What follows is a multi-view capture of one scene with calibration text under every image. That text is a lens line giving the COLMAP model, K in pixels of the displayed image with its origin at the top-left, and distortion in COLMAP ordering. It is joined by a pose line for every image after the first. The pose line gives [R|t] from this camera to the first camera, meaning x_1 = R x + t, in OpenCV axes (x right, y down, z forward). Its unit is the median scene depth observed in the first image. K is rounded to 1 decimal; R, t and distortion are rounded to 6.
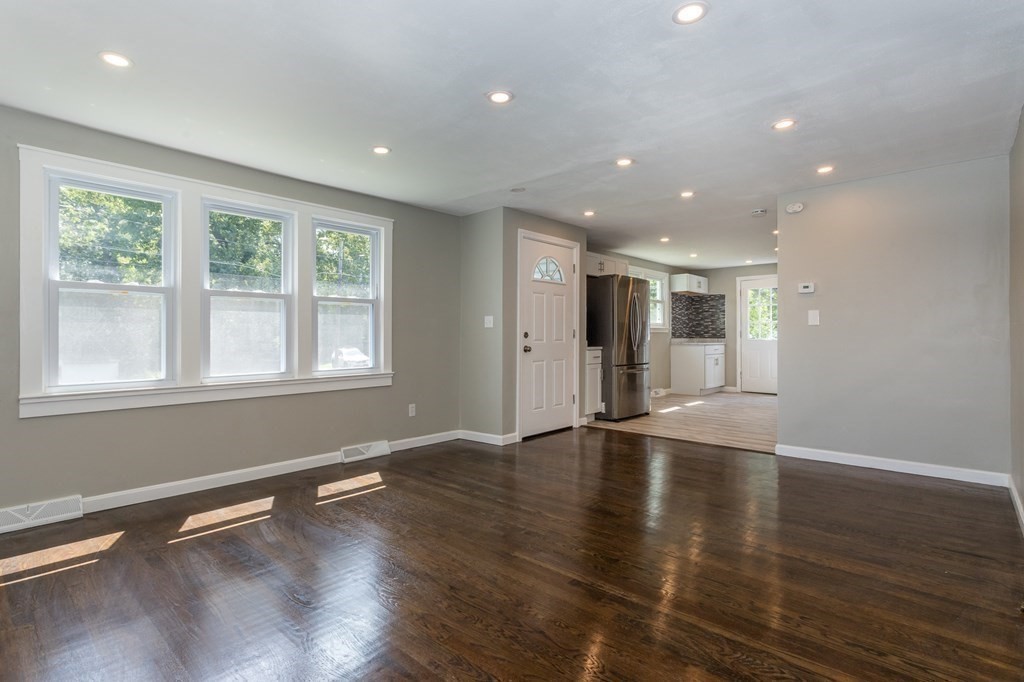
lens RADIAL K [[499.3, 0, 512.7], [0, 499.3, 332.3], [0, 0, 1]] dist [0.000950, -0.000887]
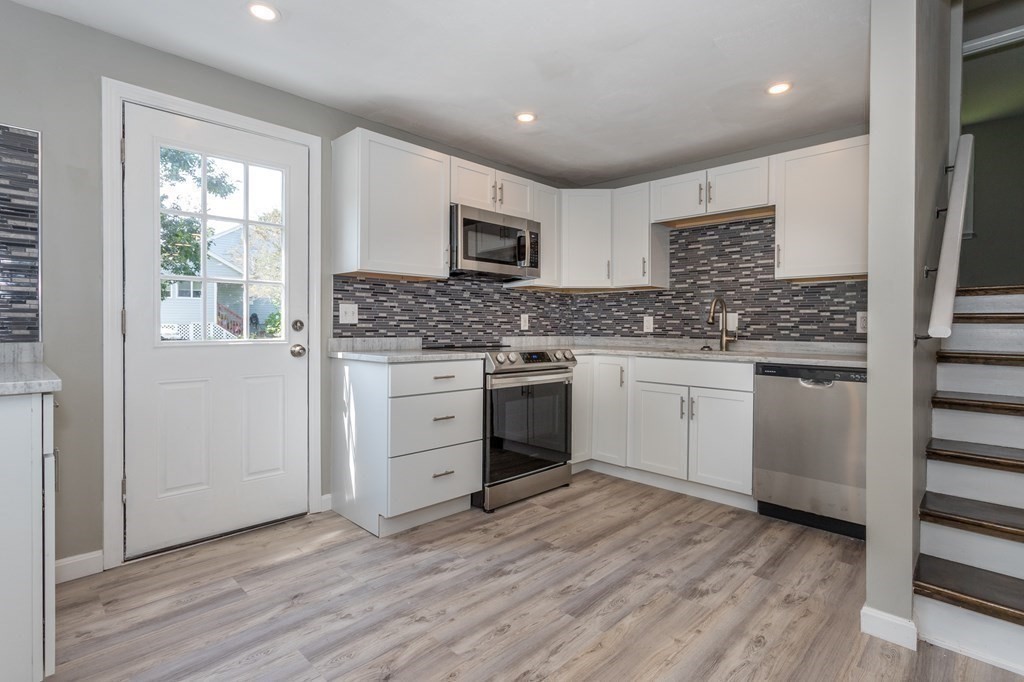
lens RADIAL K [[499.3, 0, 511.3], [0, 499.3, 330.0], [0, 0, 1]] dist [0.000950, -0.000887]
pose [[0.047873, -0.011990, 0.998781, 0.231141], [-0.014575, 0.999813, 0.012701, 0.001522], [-0.998747, -0.015165, 0.047689, 0.823485]]
